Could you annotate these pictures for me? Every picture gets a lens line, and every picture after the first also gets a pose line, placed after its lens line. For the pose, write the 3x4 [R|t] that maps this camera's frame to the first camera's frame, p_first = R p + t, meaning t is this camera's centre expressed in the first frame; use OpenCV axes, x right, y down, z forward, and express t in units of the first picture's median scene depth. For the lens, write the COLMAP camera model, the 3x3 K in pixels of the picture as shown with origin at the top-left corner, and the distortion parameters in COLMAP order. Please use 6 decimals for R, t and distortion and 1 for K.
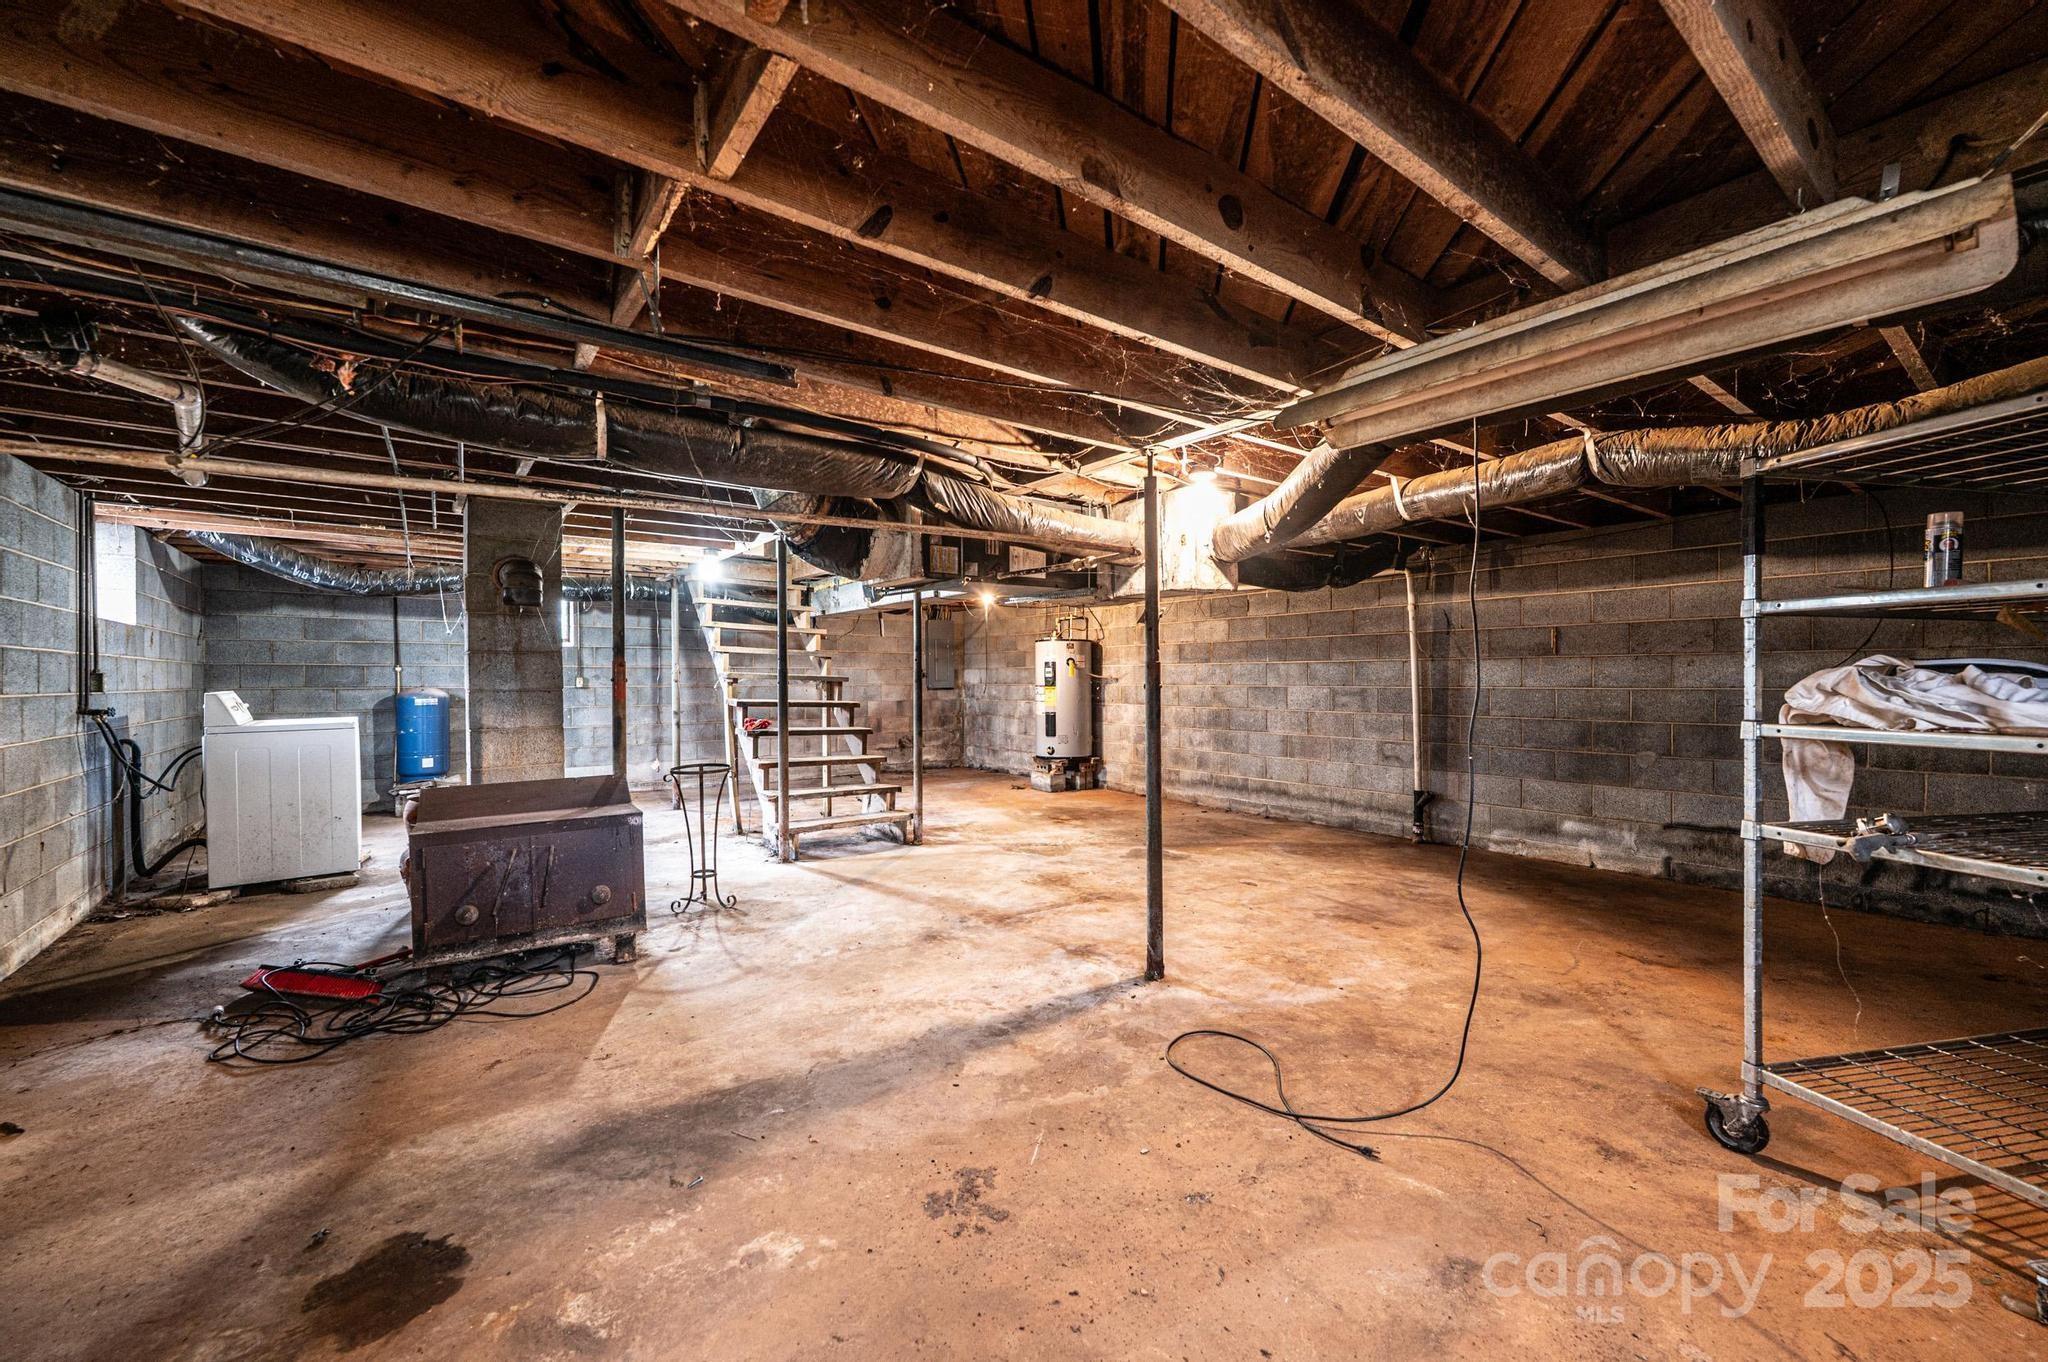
lens RADIAL K [[805.5, 0, 1024.0], [0, 805.5, 681.0], [0, 0, 1]] dist [-0.001509, -0.000194]
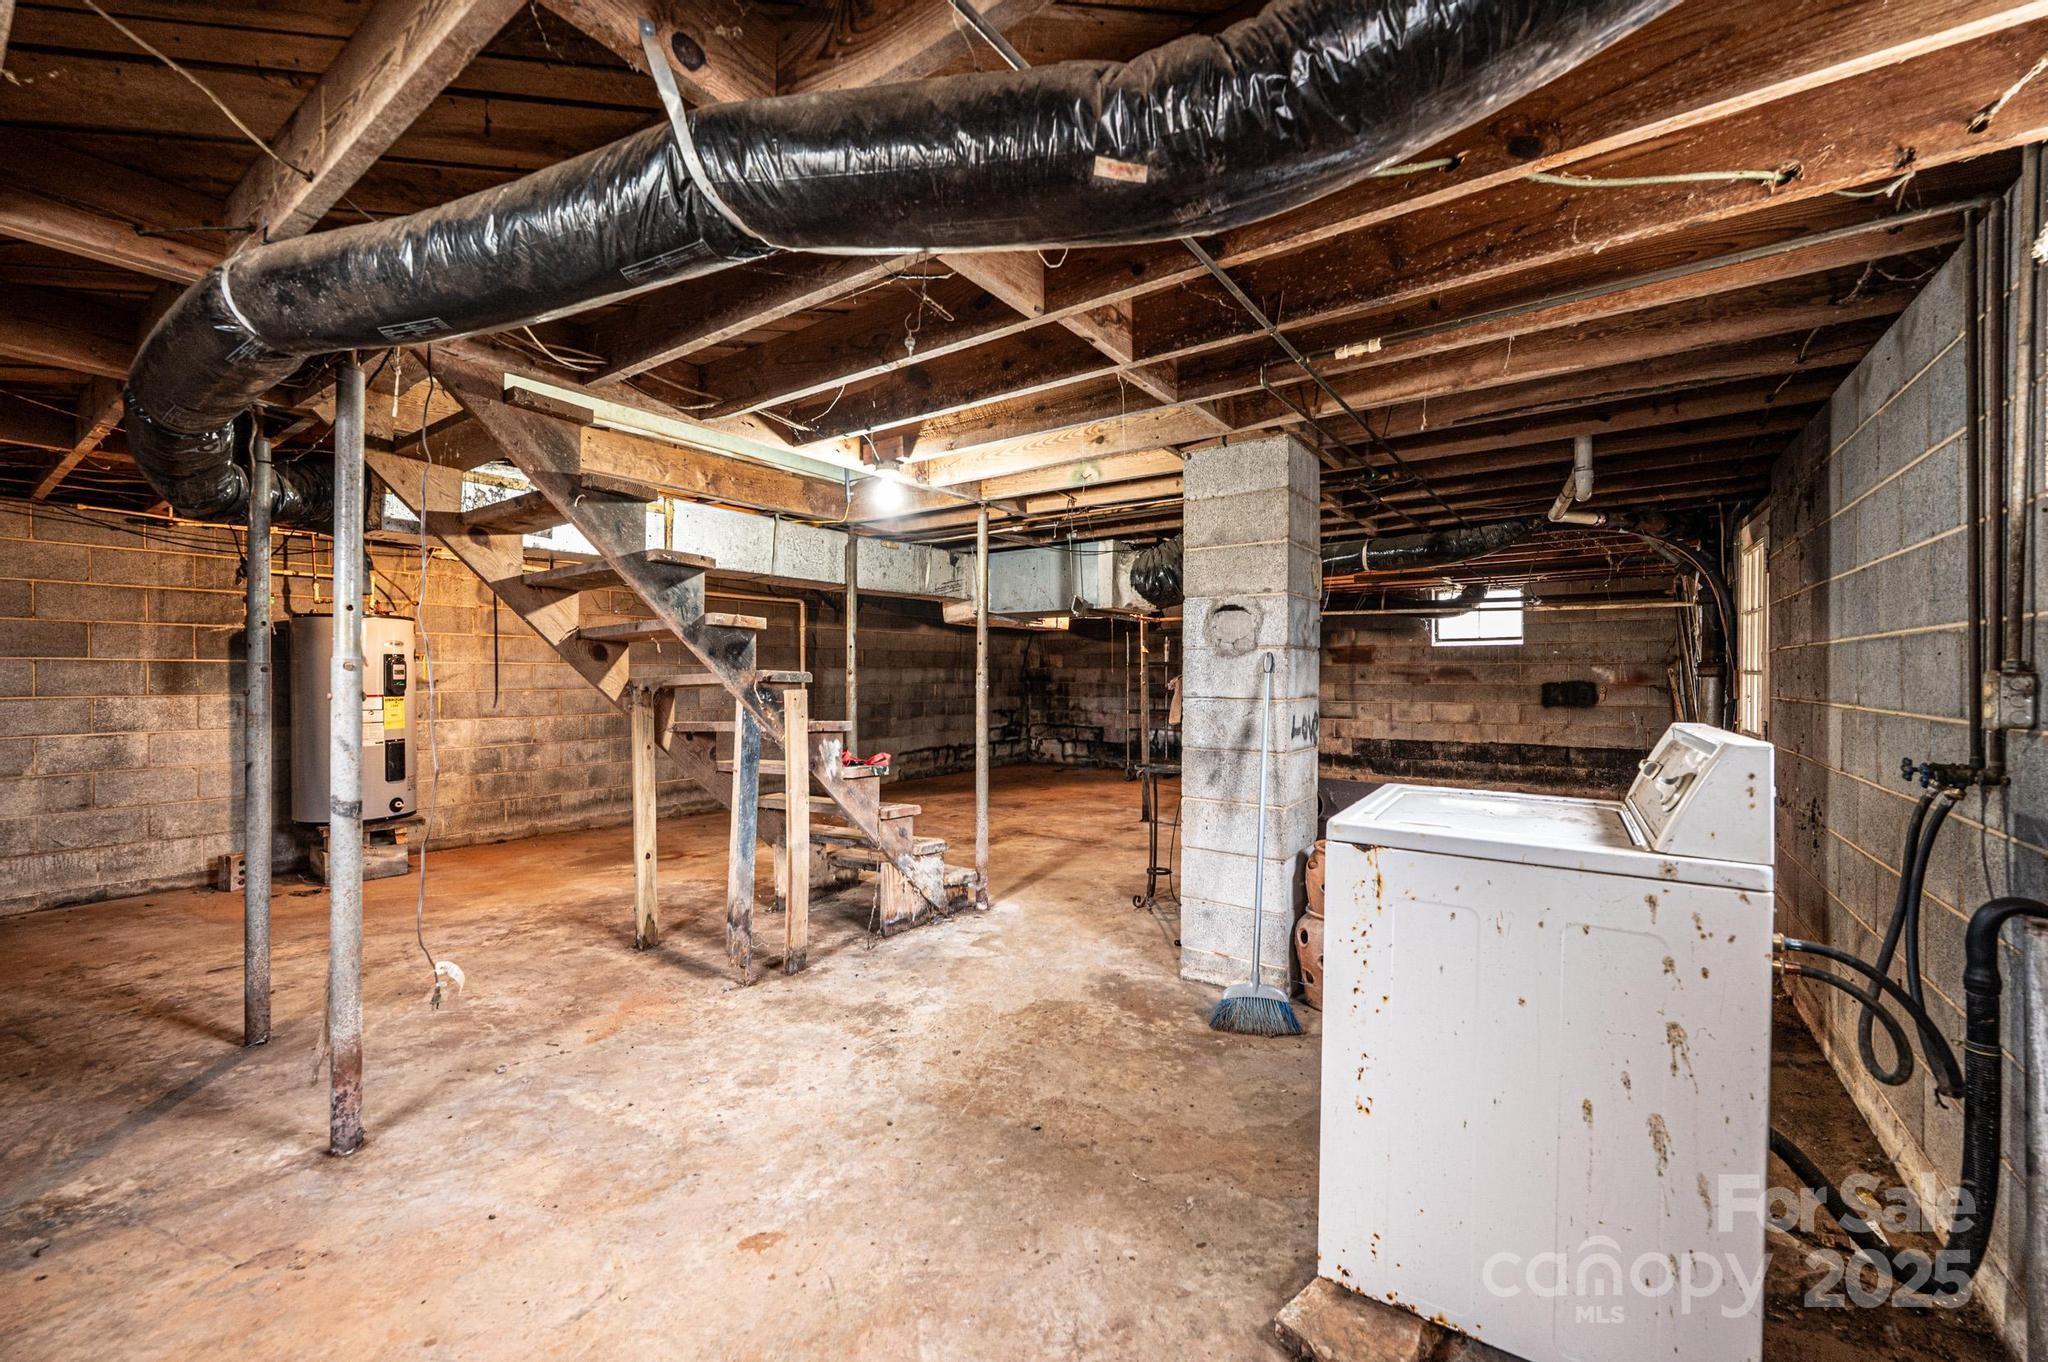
lens RADIAL K [[805.5, 0, 1024.0], [0, 805.5, 681.0], [0, 0, 1]] dist [-0.001509, -0.000194]
pose [[-0.312985, -0.001033, 0.949757, -1.480472], [0.003599, 0.999991, 0.002273, -0.007293], [-0.949751, 0.004130, -0.312979, 1.664241]]
